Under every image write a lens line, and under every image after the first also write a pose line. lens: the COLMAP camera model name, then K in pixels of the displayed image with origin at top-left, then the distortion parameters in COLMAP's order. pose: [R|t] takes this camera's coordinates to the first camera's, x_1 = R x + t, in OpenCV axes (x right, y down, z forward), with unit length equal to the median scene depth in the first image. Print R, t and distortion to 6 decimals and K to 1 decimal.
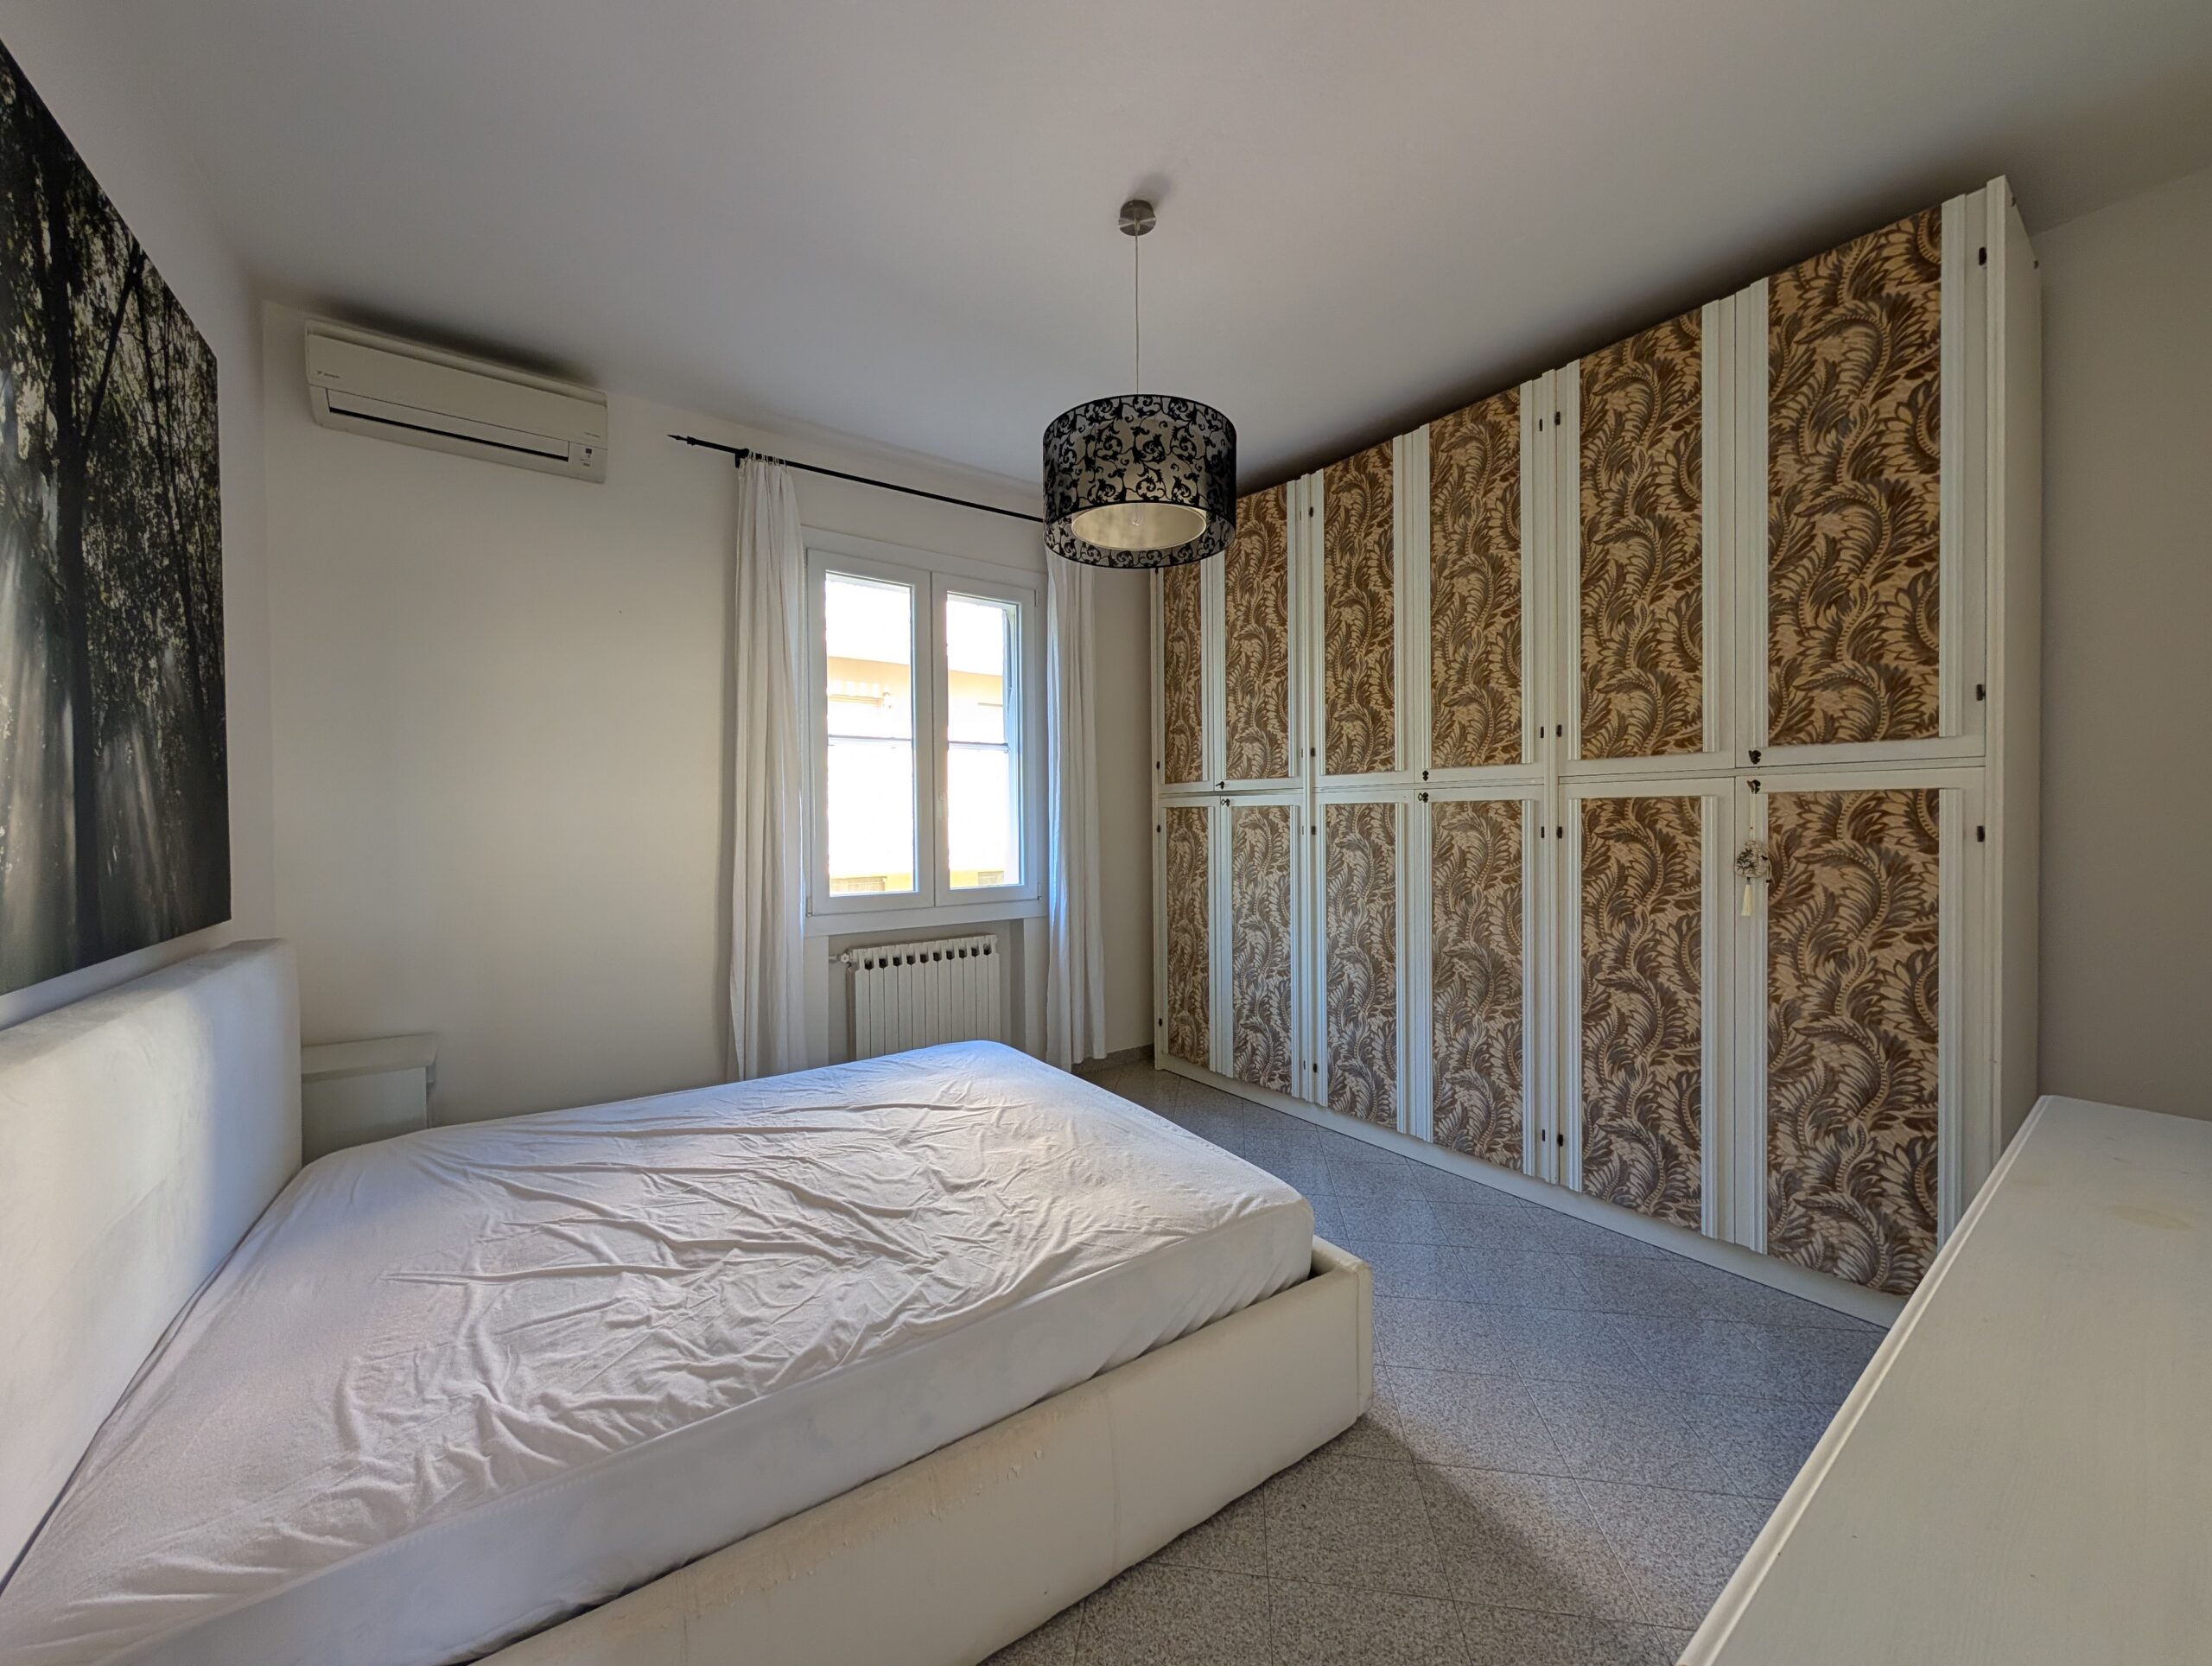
lens RADIAL K [[821.7, 0, 1106.0], [0, 821.7, 833.0], [0, 0, 1]] dist [0.000644, -0.000003]
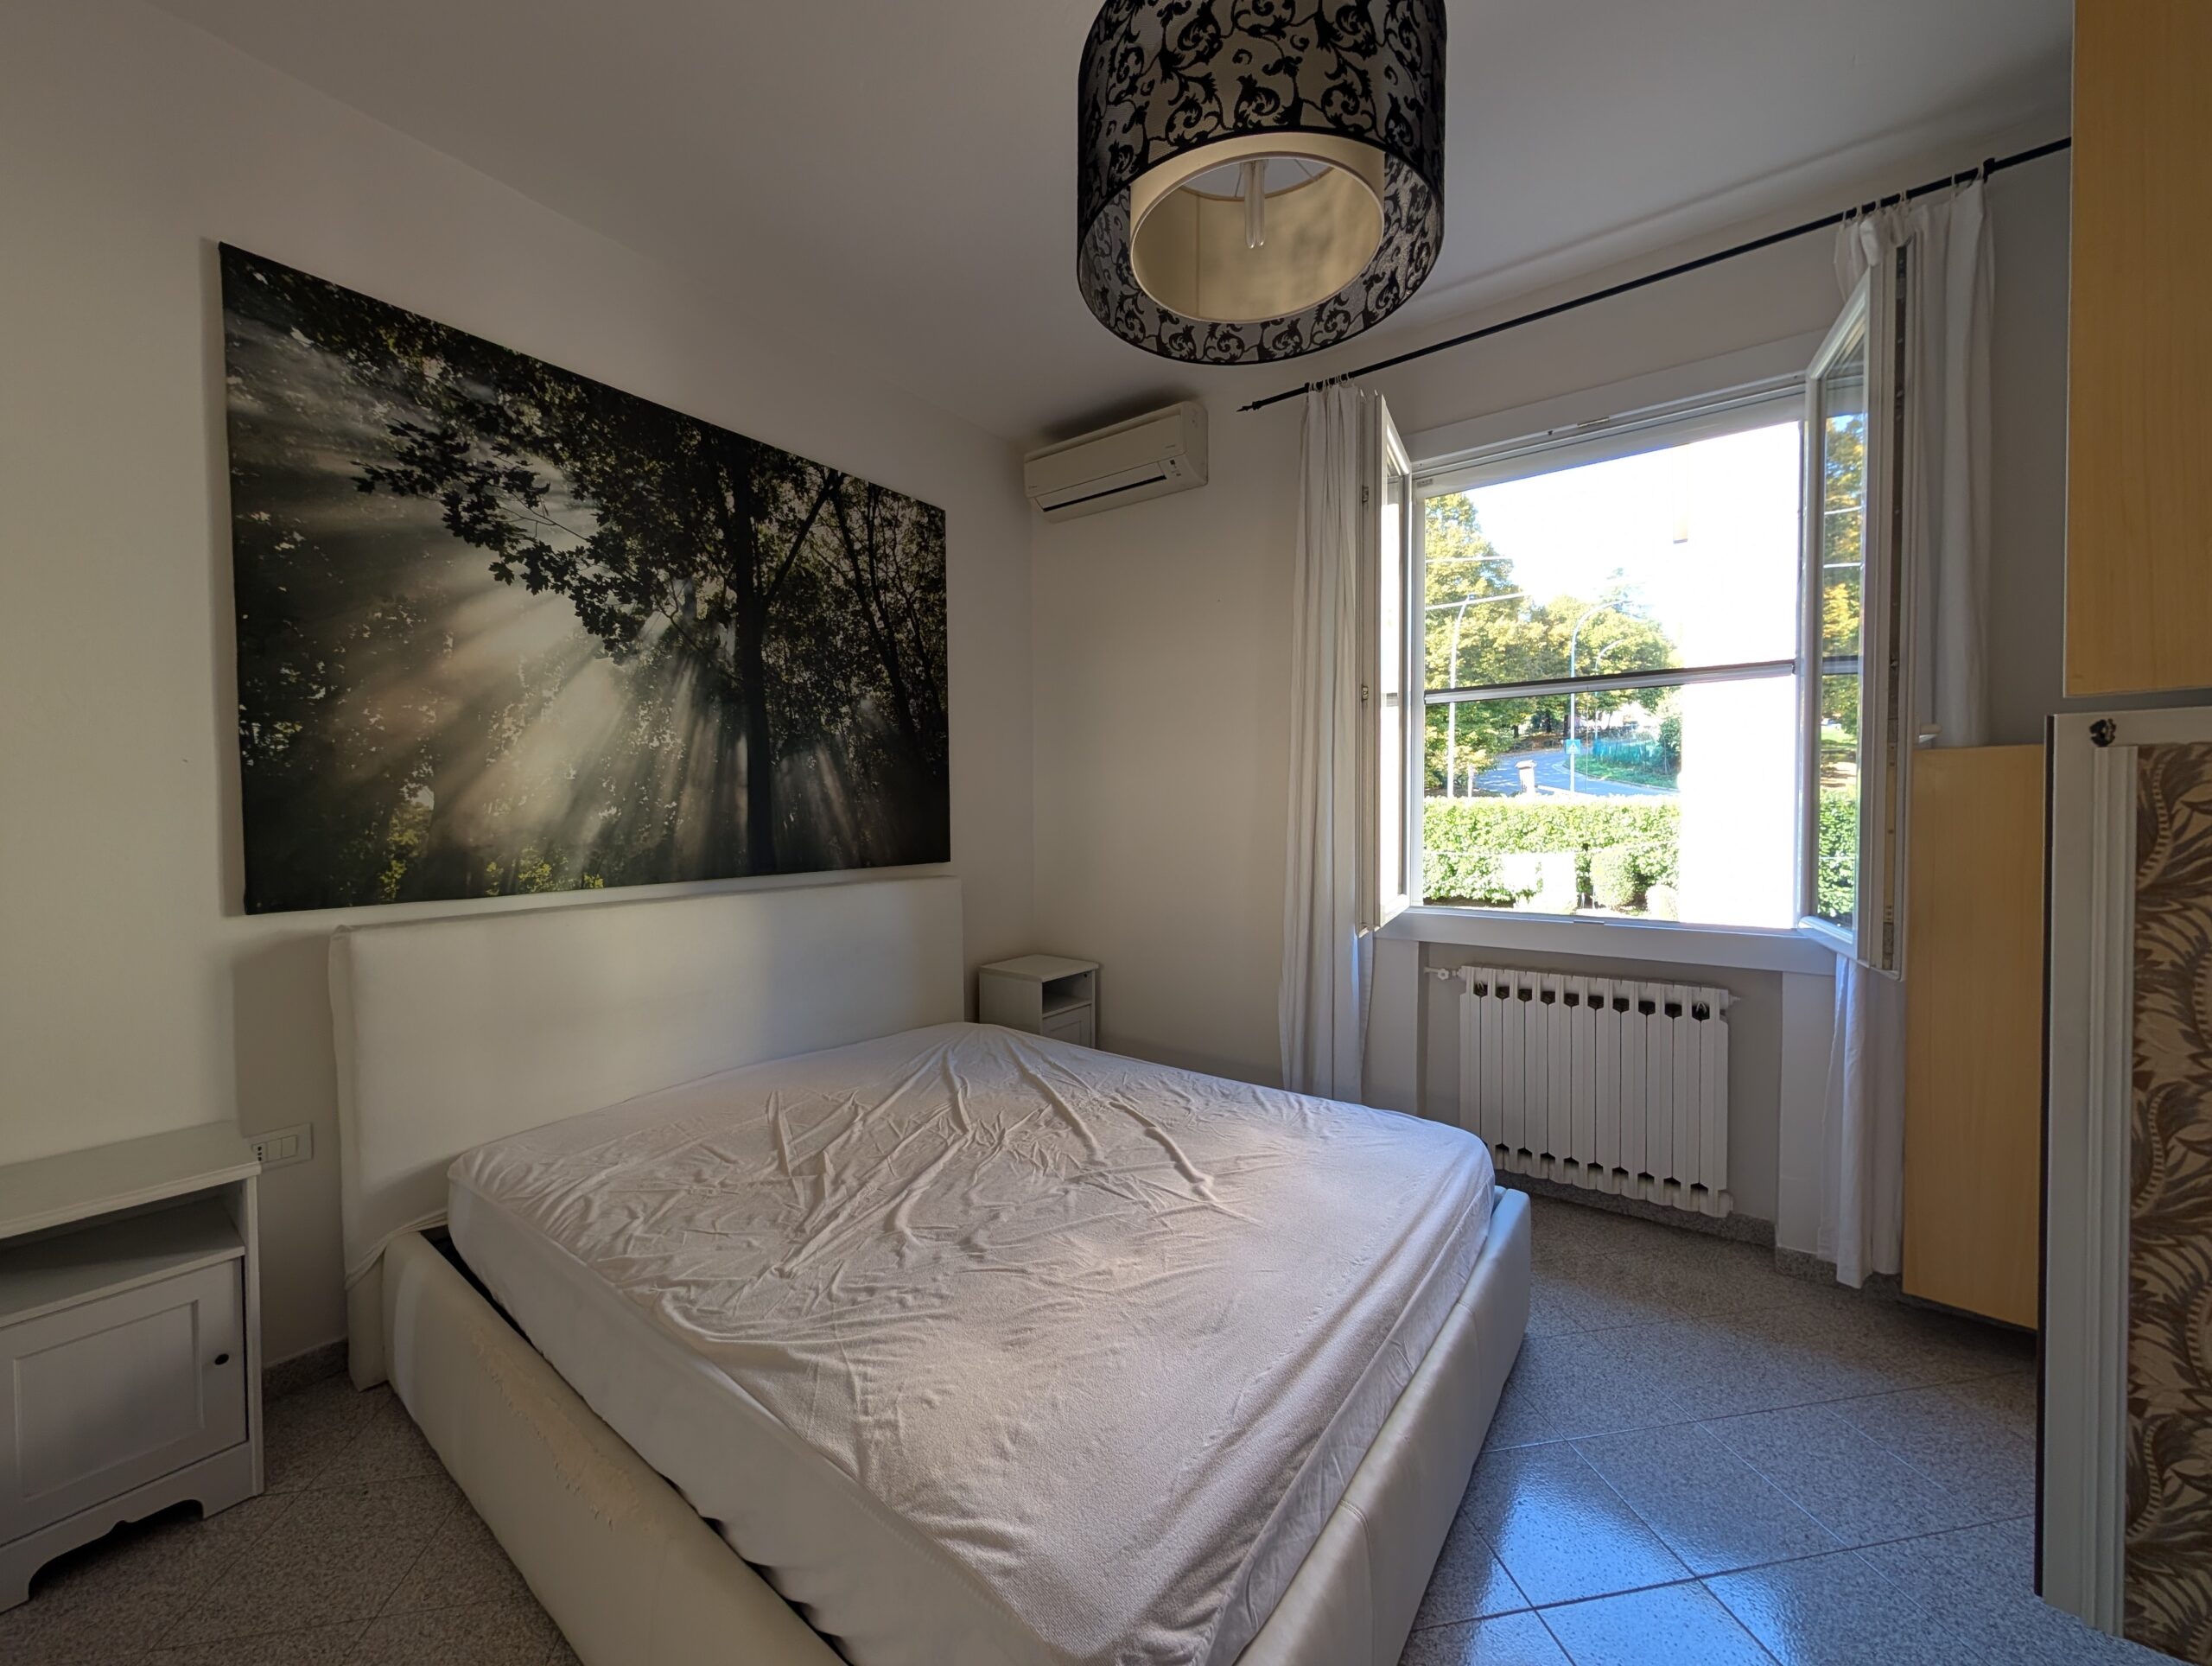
lens RADIAL K [[840.1, 0, 1106.0], [0, 840.1, 833.0], [0, 0, 1]] dist [-0.000538, 0.000037]
pose [[0.311437, 0.029277, -0.949816, 0.687003], [-0.009647, 0.999571, 0.027647, 0.001307], [0.950218, 0.000553, 0.311586, 0.931735]]
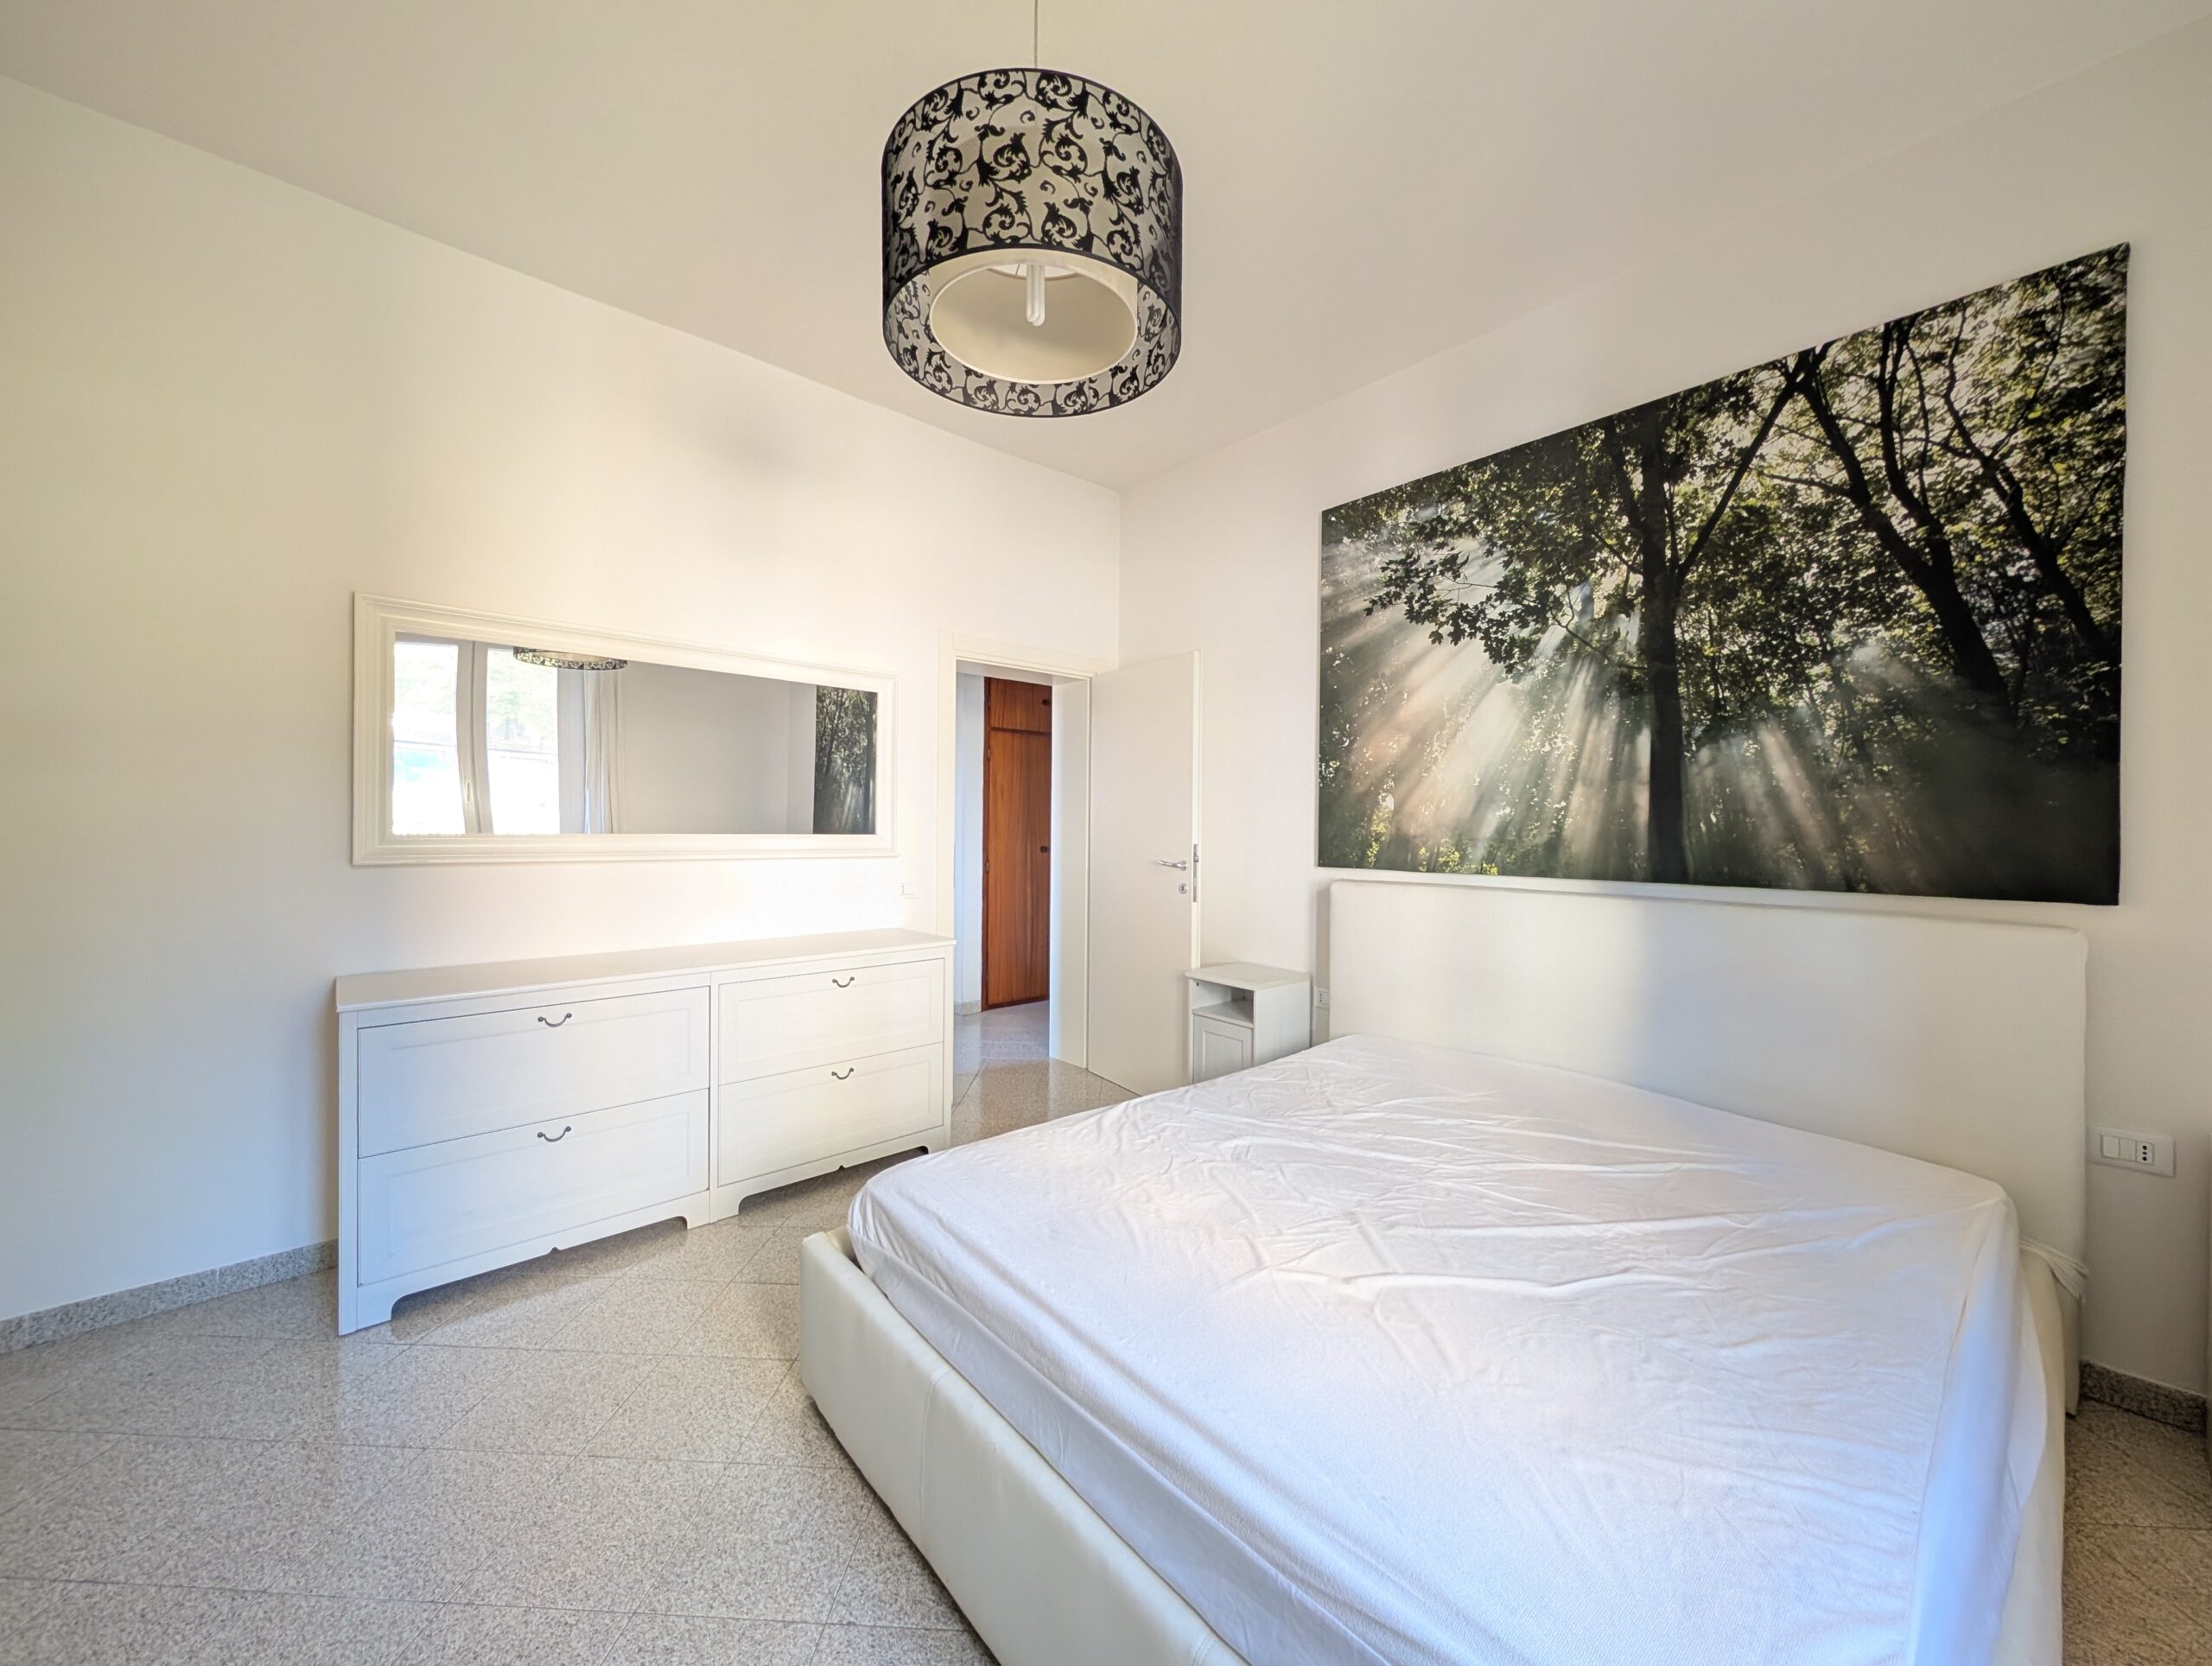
lens RADIAL K [[827.5, 0, 1106.0], [0, 827.5, 833.0], [0, 0, 1]] dist [-0.000101, 0.000206]
pose [[-0.994810, -0.000098, -0.101747, 0.060039], [-0.002836, 0.999638, 0.026766, 0.013743], [0.101707, 0.026916, -0.994450, 2.075282]]
